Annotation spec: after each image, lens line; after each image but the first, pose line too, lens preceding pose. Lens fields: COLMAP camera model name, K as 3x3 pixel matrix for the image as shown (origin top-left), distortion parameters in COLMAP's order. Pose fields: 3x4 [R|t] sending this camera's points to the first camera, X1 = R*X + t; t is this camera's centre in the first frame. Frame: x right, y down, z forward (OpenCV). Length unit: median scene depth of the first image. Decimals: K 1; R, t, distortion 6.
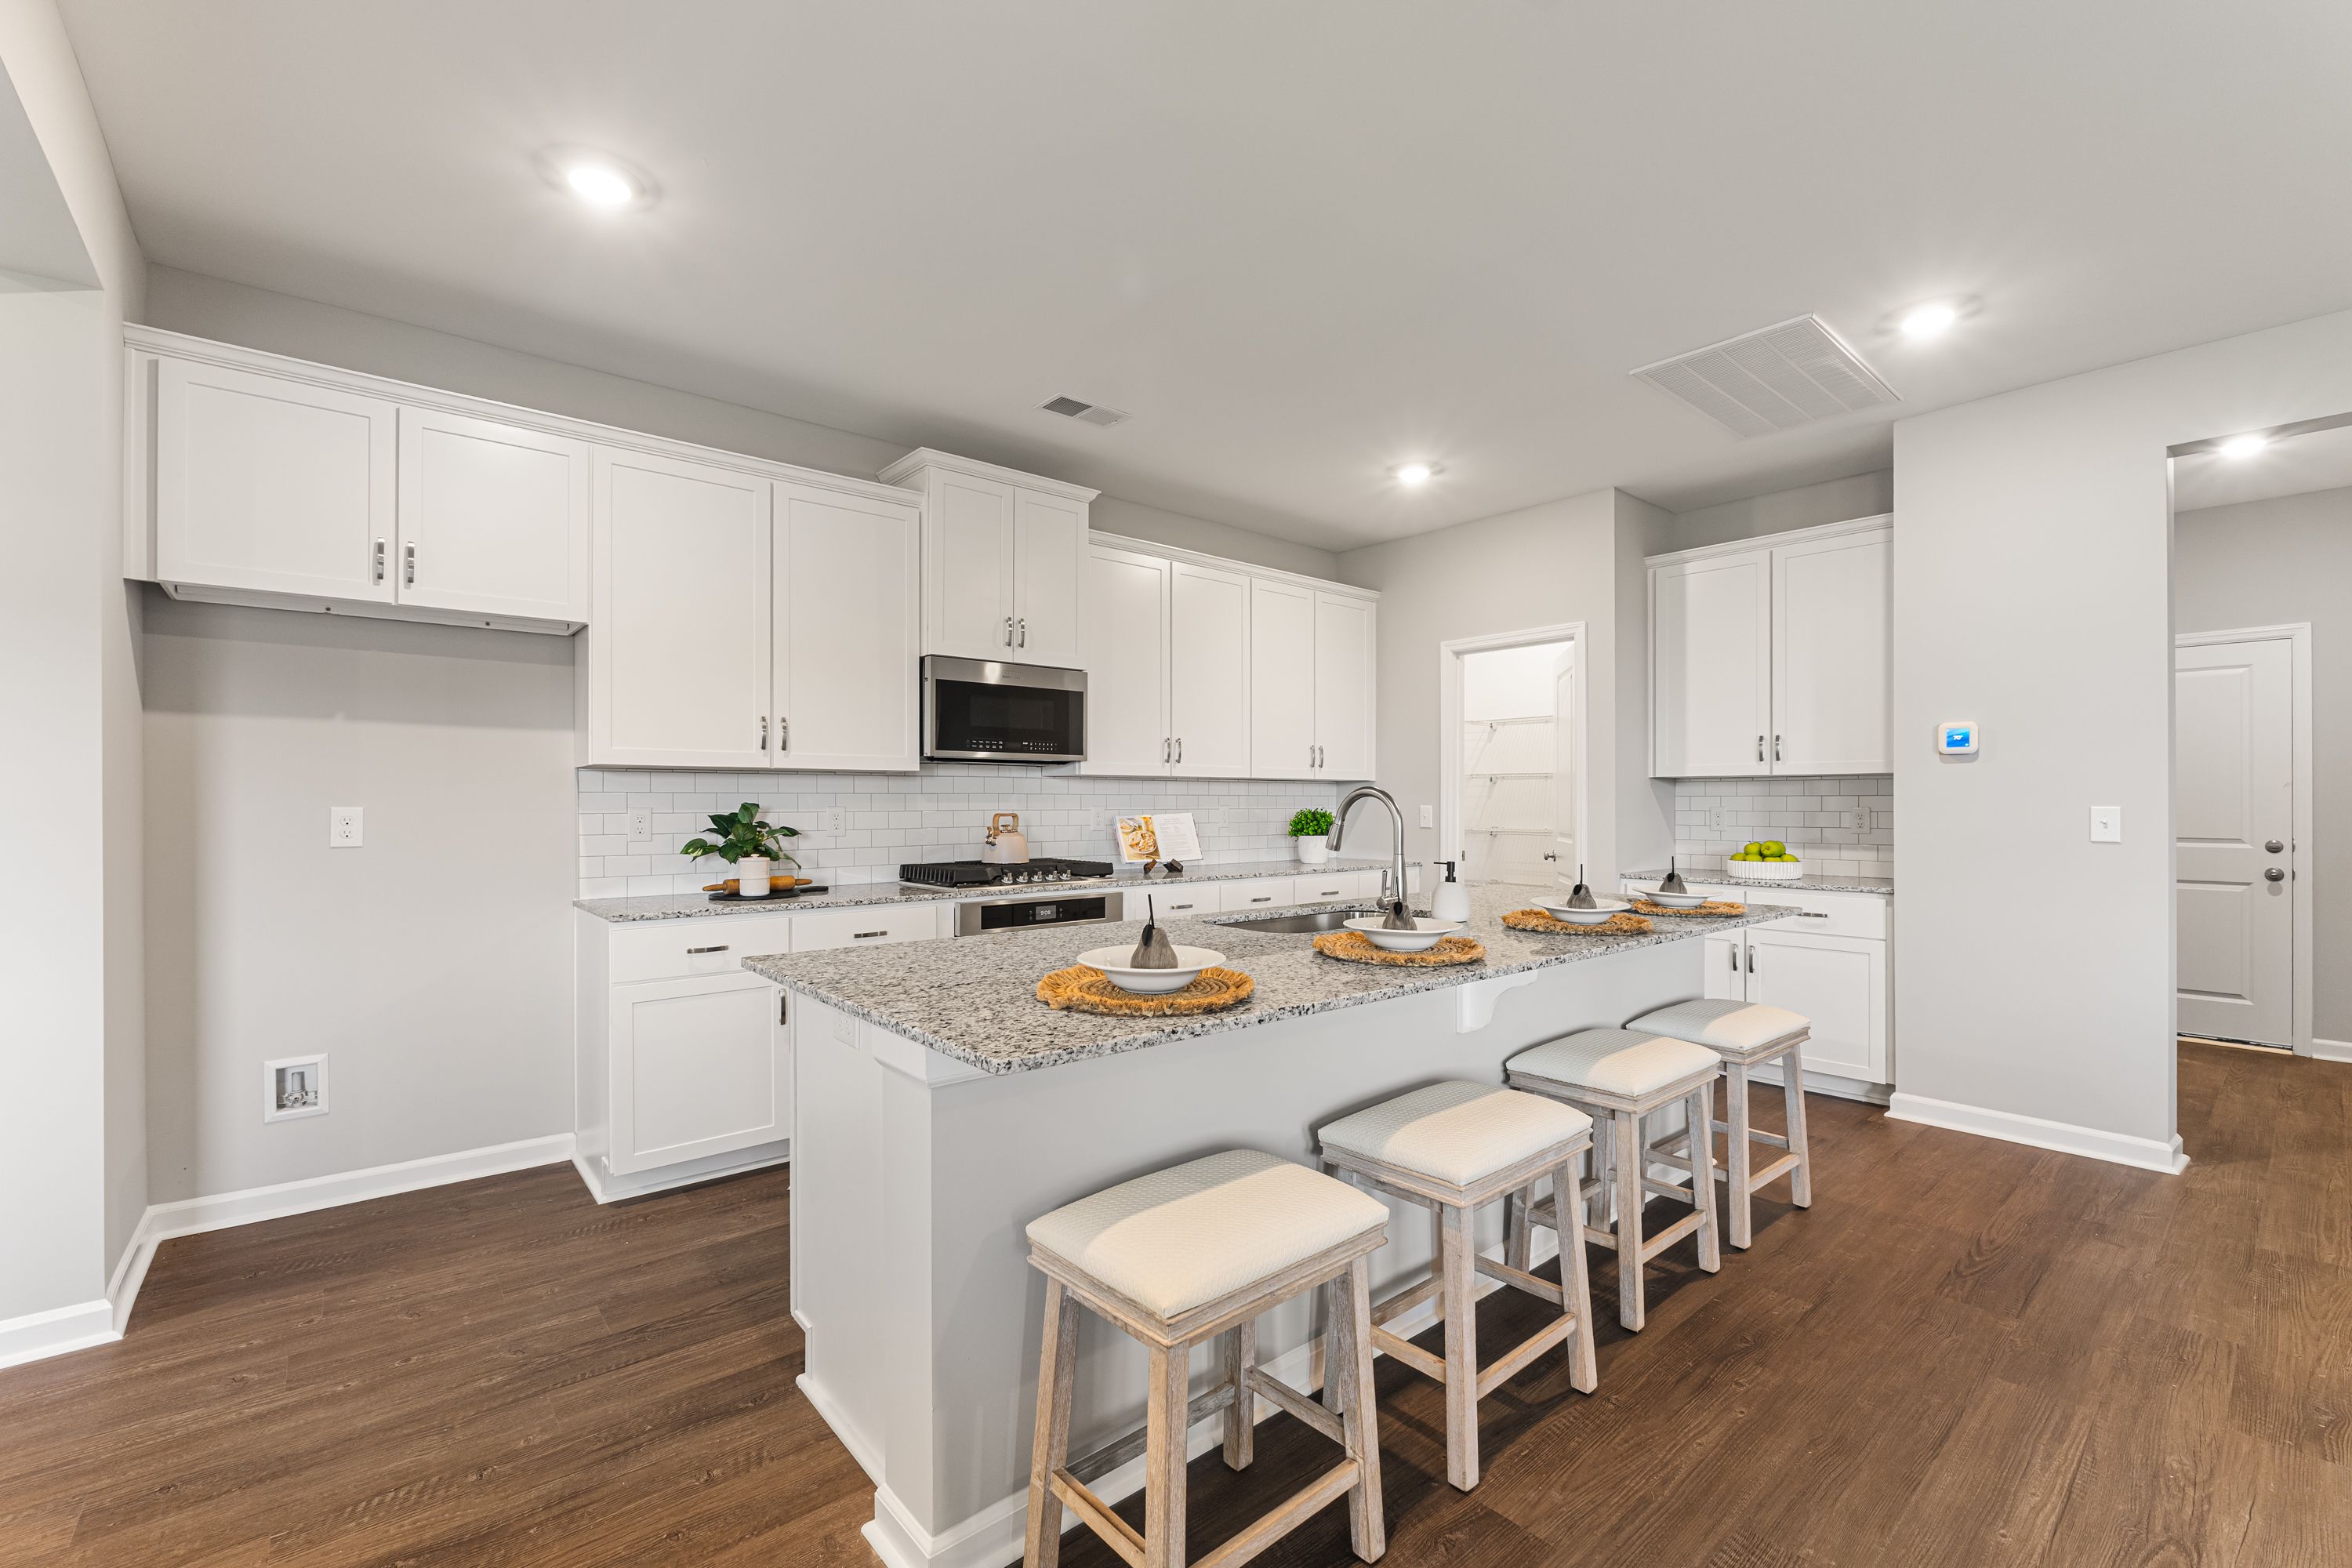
lens RADIAL K [[989.8, 0, 1177.3], [0, 989.8, 801.8], [0, 0, 1]] dist [-0.008816, 0.001523]
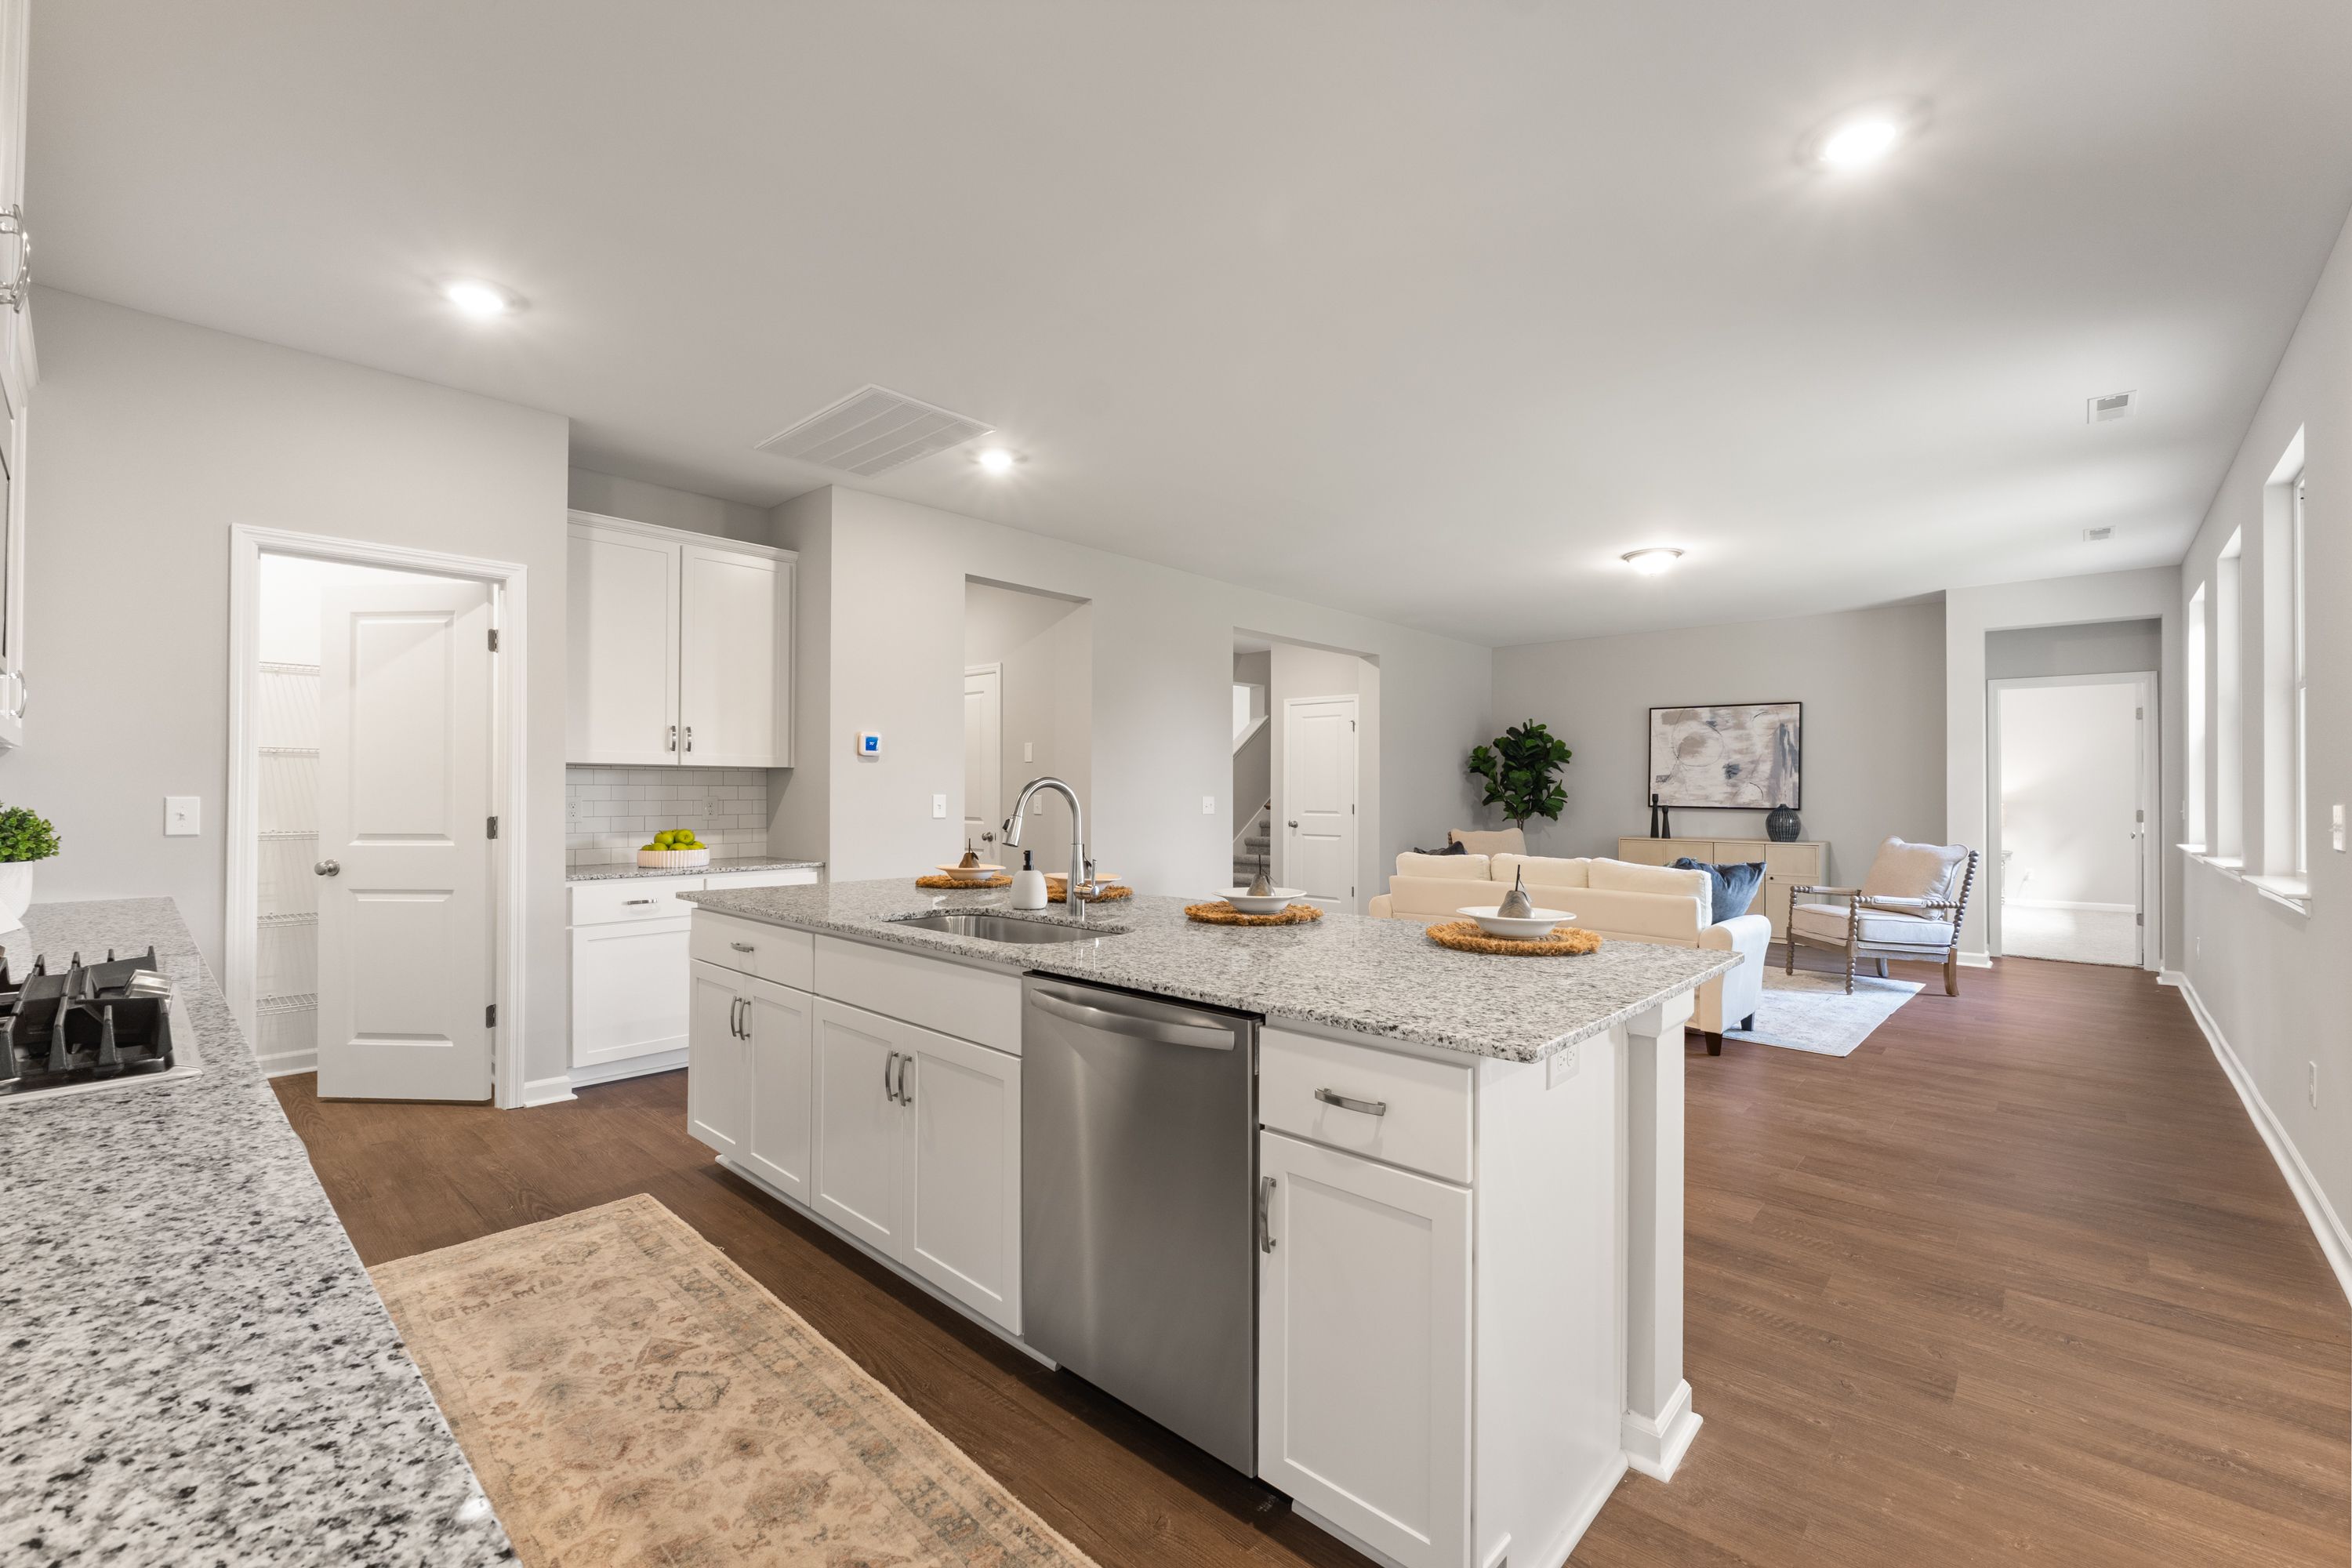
lens RADIAL K [[989.8, 0, 1190.5], [0, 989.8, 787.0], [0, 0, 1]] dist [-0.008816, 0.001523]
pose [[-0.131177, 0.005424, 0.991344, -0.537306], [-0.002720, 0.999979, -0.005831, 0.000119], [-0.991355, -0.003461, -0.131160, 0.680439]]
